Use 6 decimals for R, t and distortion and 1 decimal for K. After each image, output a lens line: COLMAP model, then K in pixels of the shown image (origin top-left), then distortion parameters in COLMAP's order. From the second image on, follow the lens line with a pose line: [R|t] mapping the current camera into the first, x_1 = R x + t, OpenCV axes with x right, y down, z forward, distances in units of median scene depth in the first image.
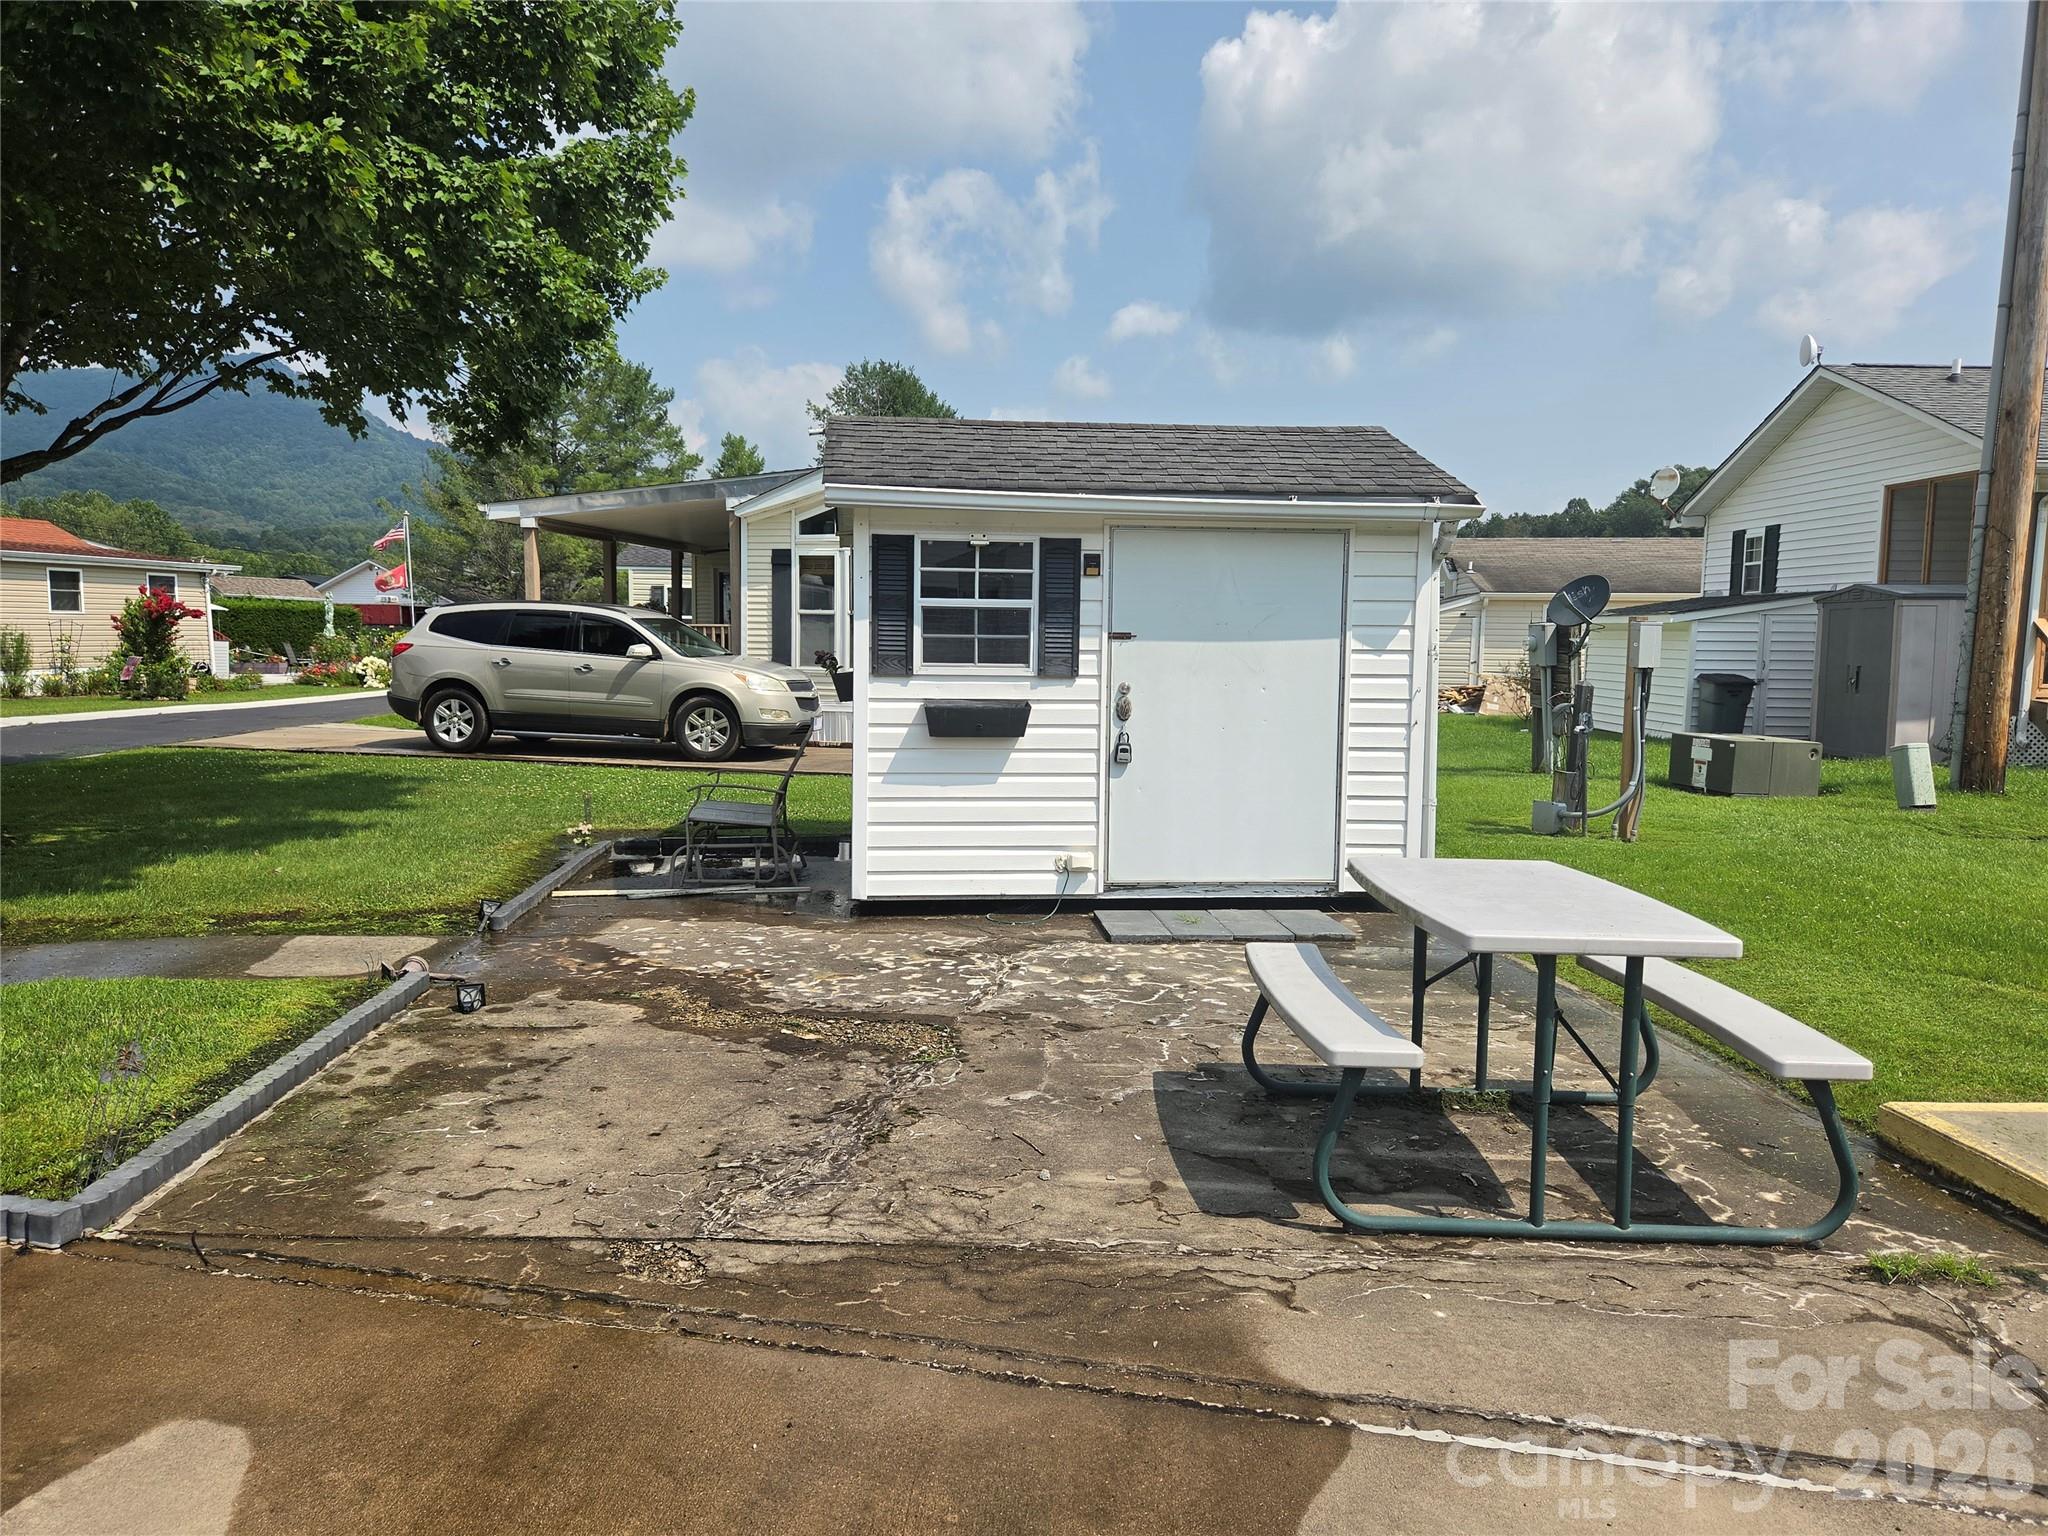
lens RADIAL K [[1369.5, 0, 1000.2], [0, 1369.5, 771.8], [0, 0, 1]] dist [0.089339, -0.081526]
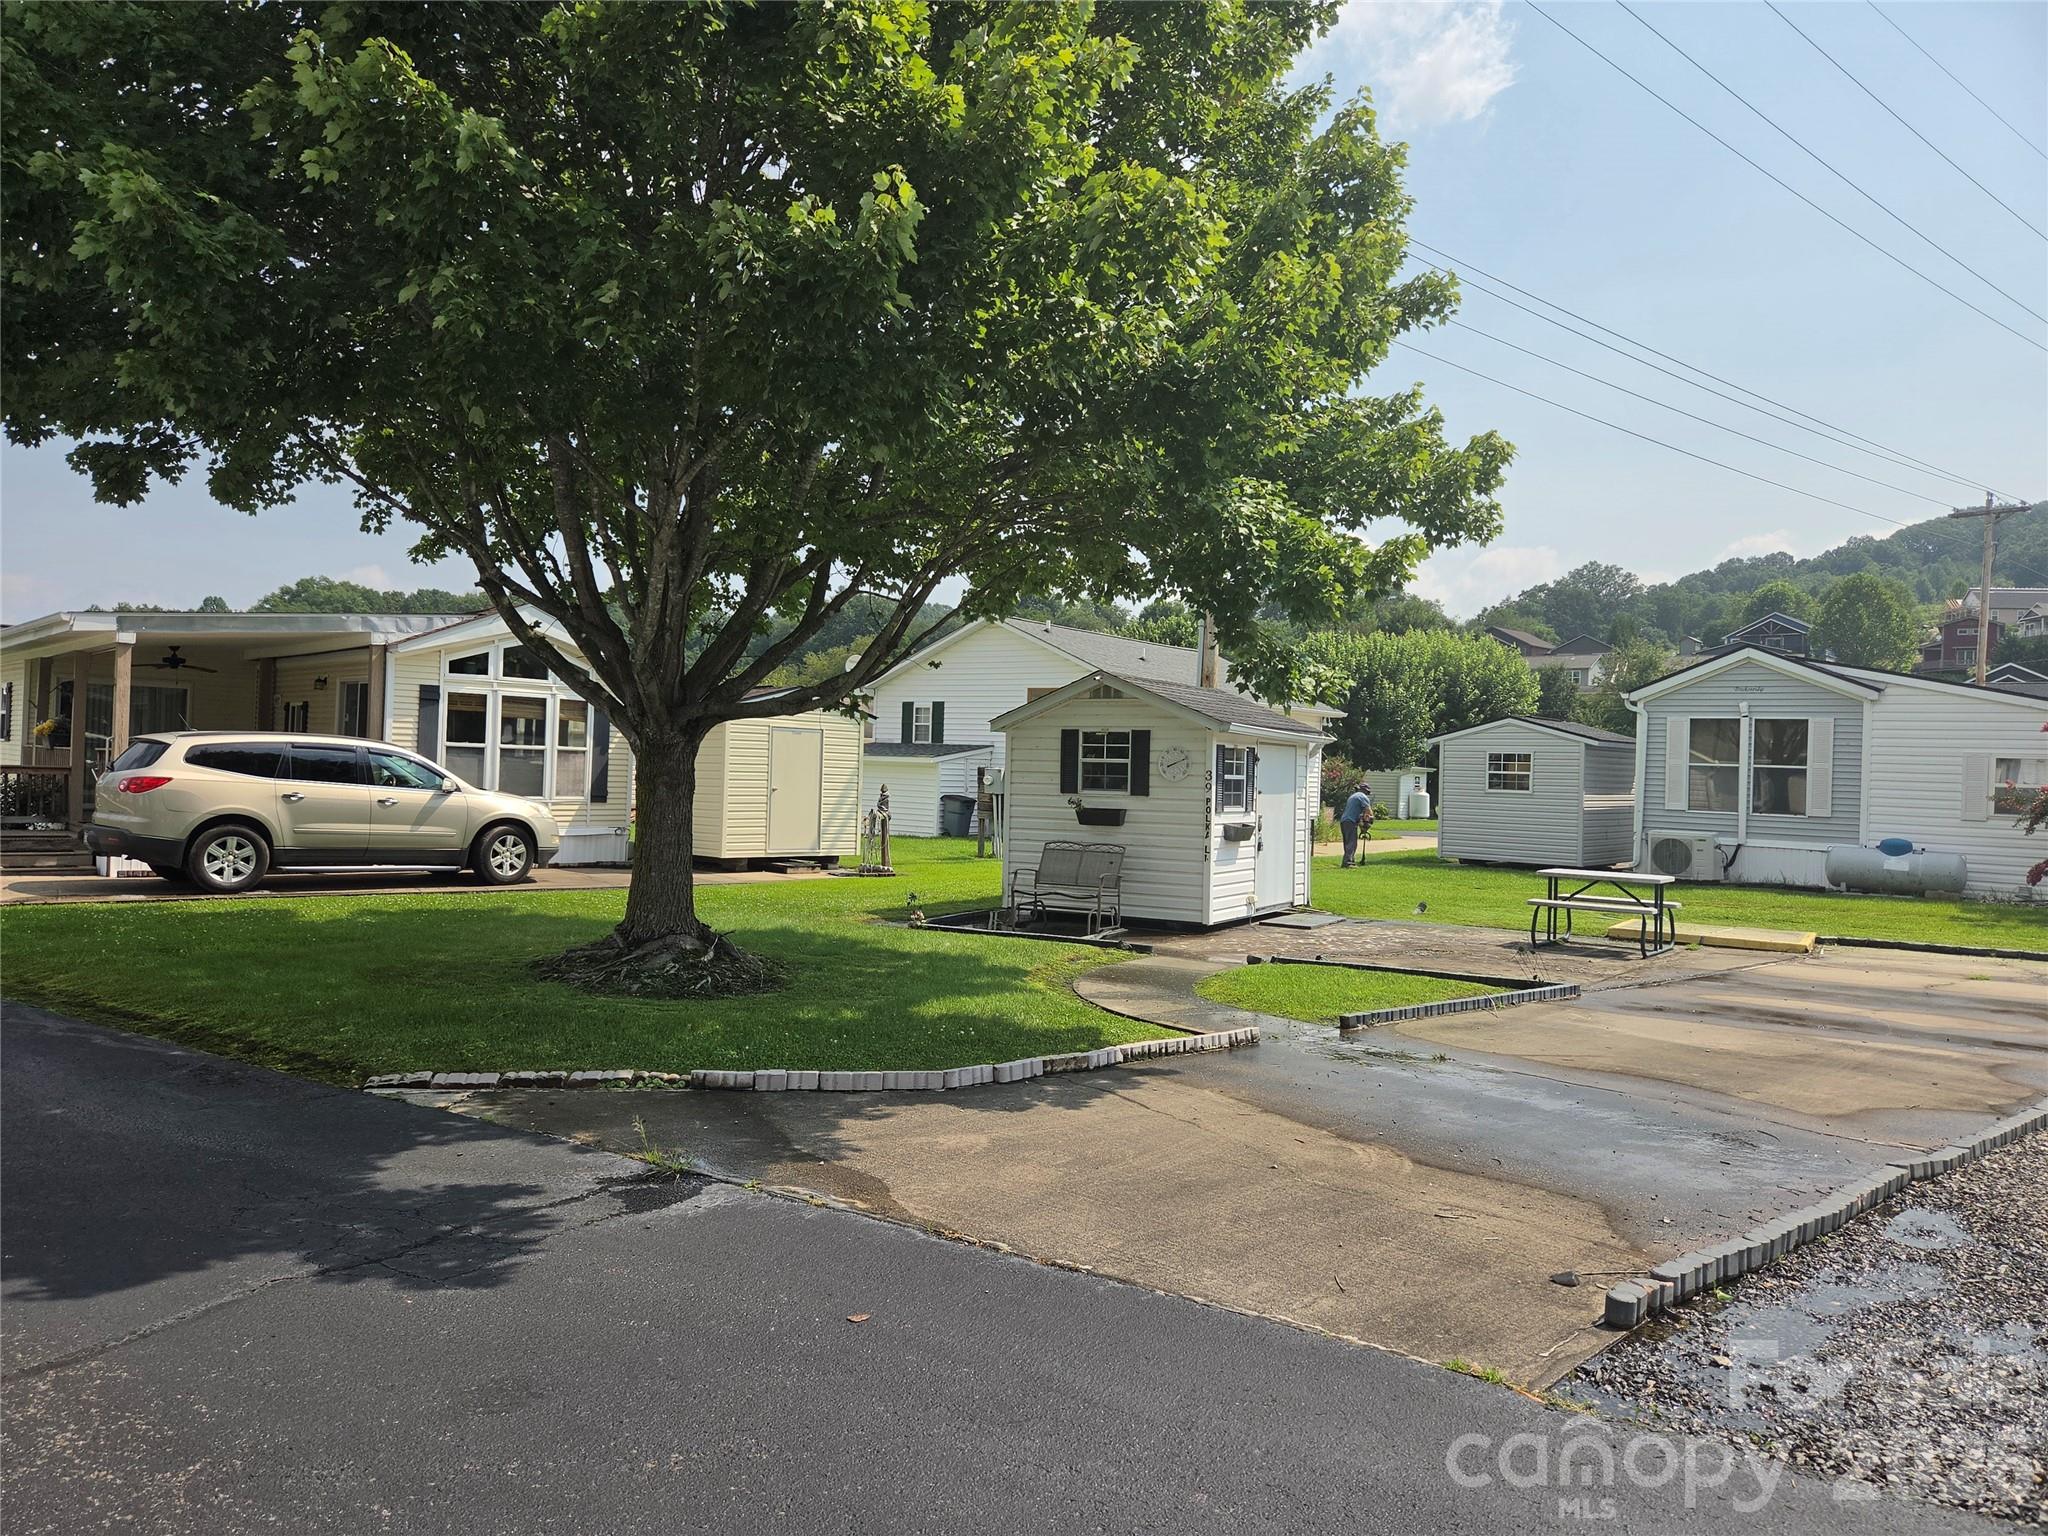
lens RADIAL K [[1369.5, 0, 1000.2], [0, 1369.5, 771.8], [0, 0, 1]] dist [0.089339, -0.081526]
pose [[0.595597, 0.005090, 0.803267, -1.899917], [0.054717, 0.997400, -0.046891, -0.052343], [-0.801418, 0.071880, 0.593770, 0.037895]]
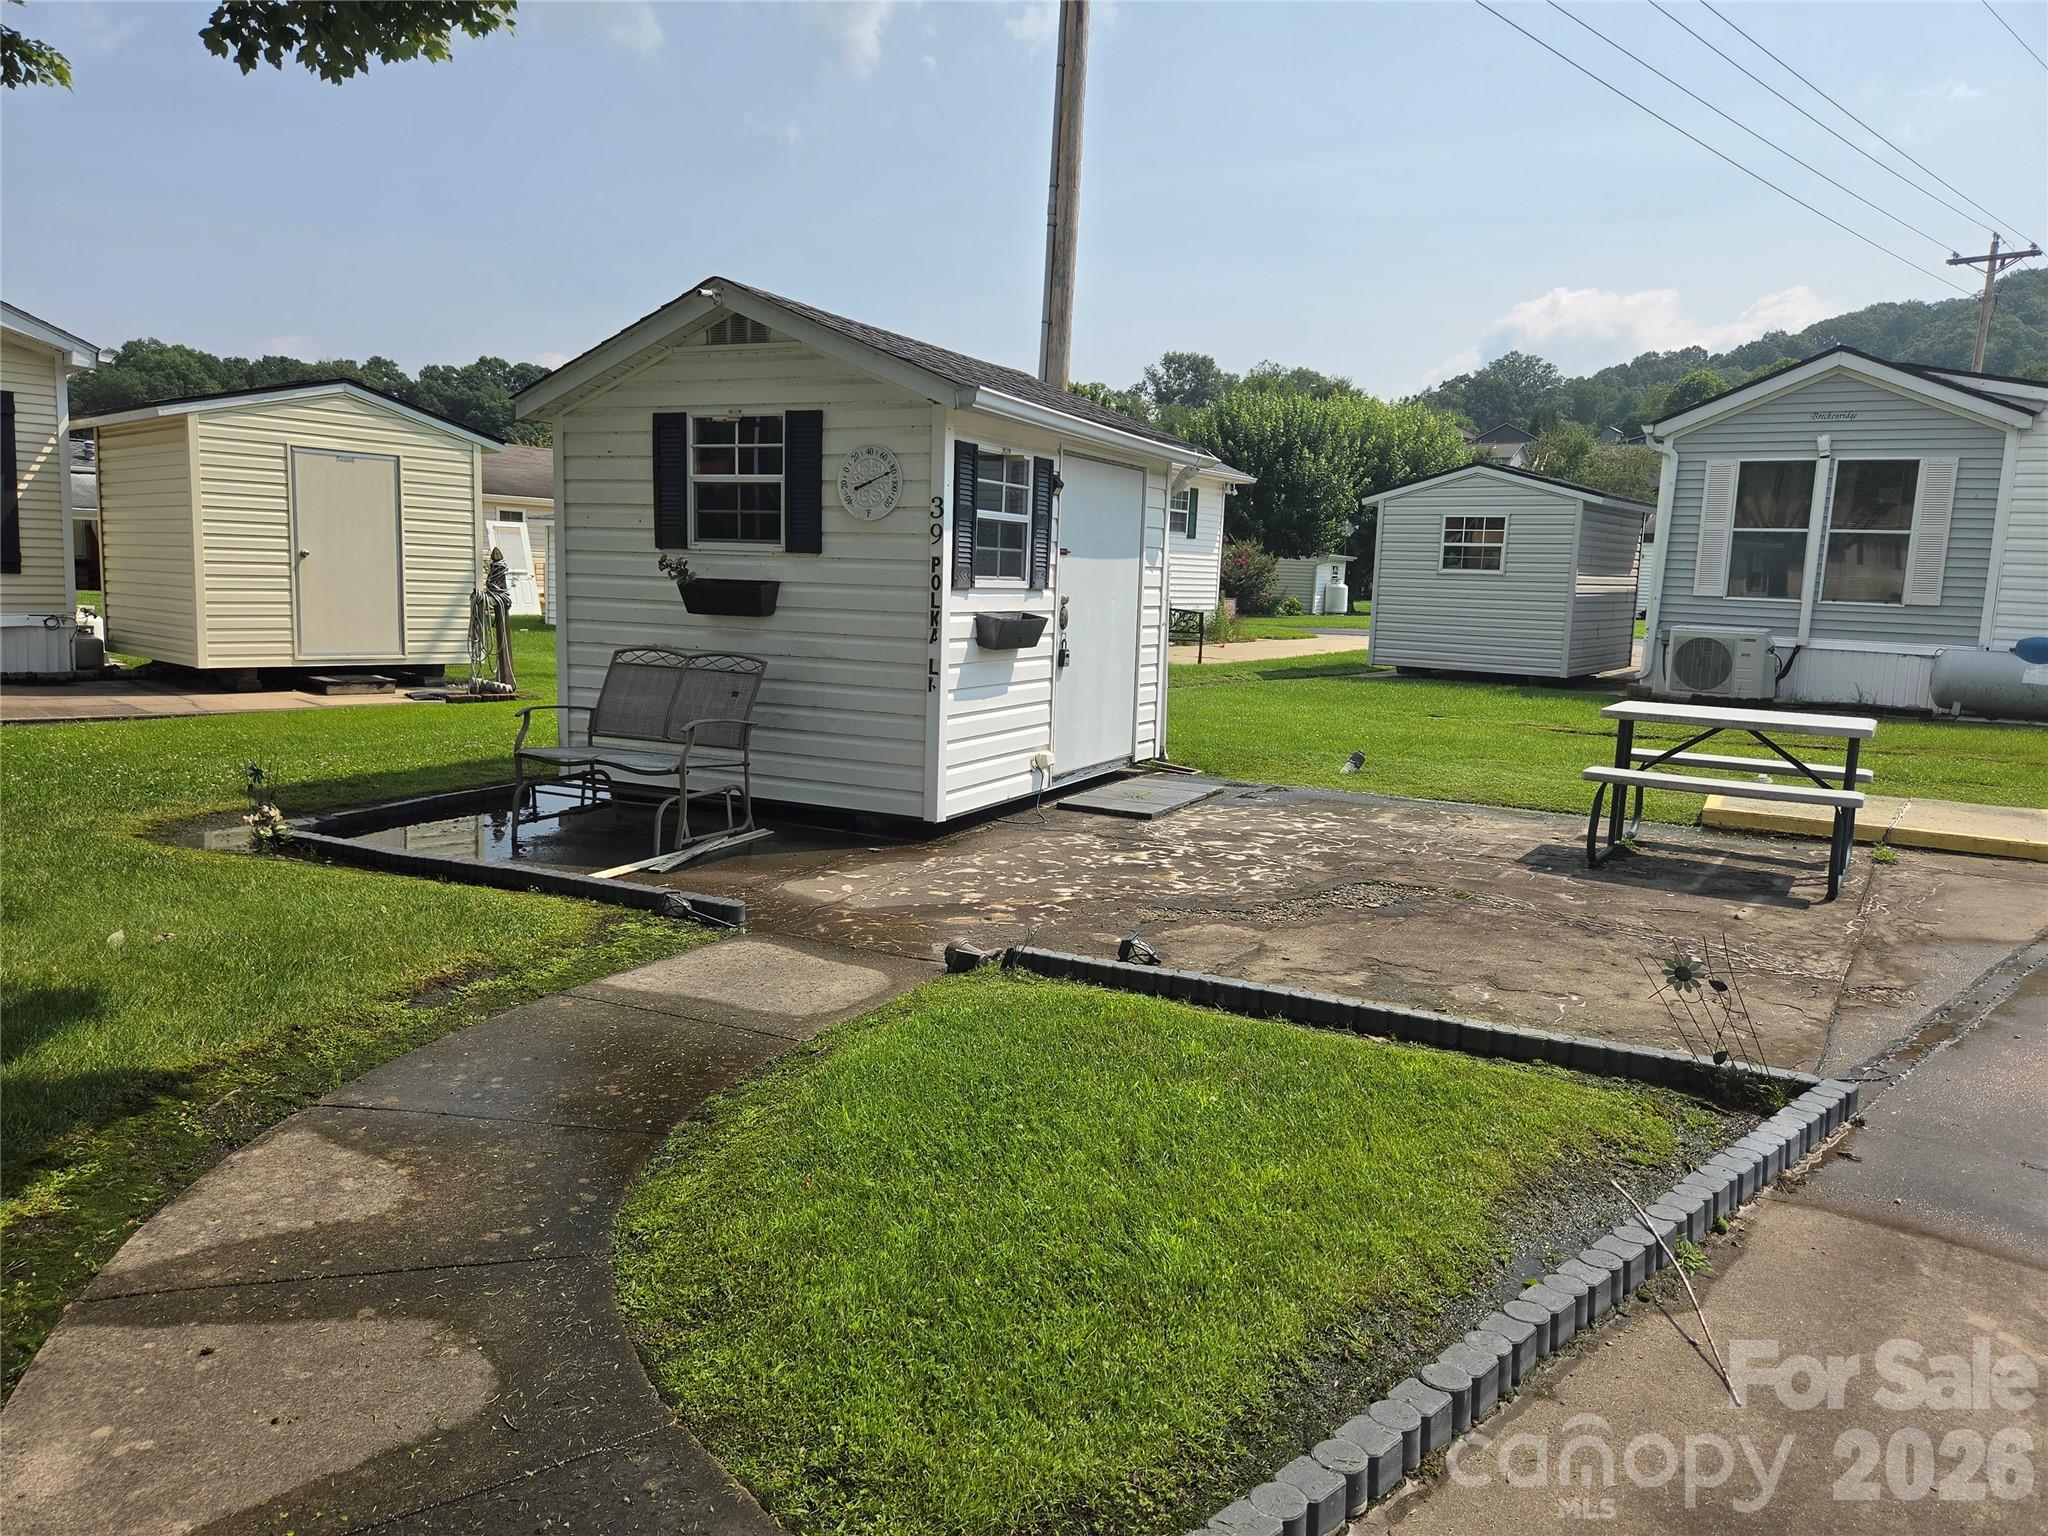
lens RADIAL K [[1369.5, 0, 1000.2], [0, 1369.5, 771.8], [0, 0, 1]] dist [0.089339, -0.081526]
pose [[0.545311, -0.114873, 0.830326, -0.882340], [0.051573, 0.993287, 0.103548, -0.040201], [-0.836646, -0.013644, 0.547574, 0.433266]]
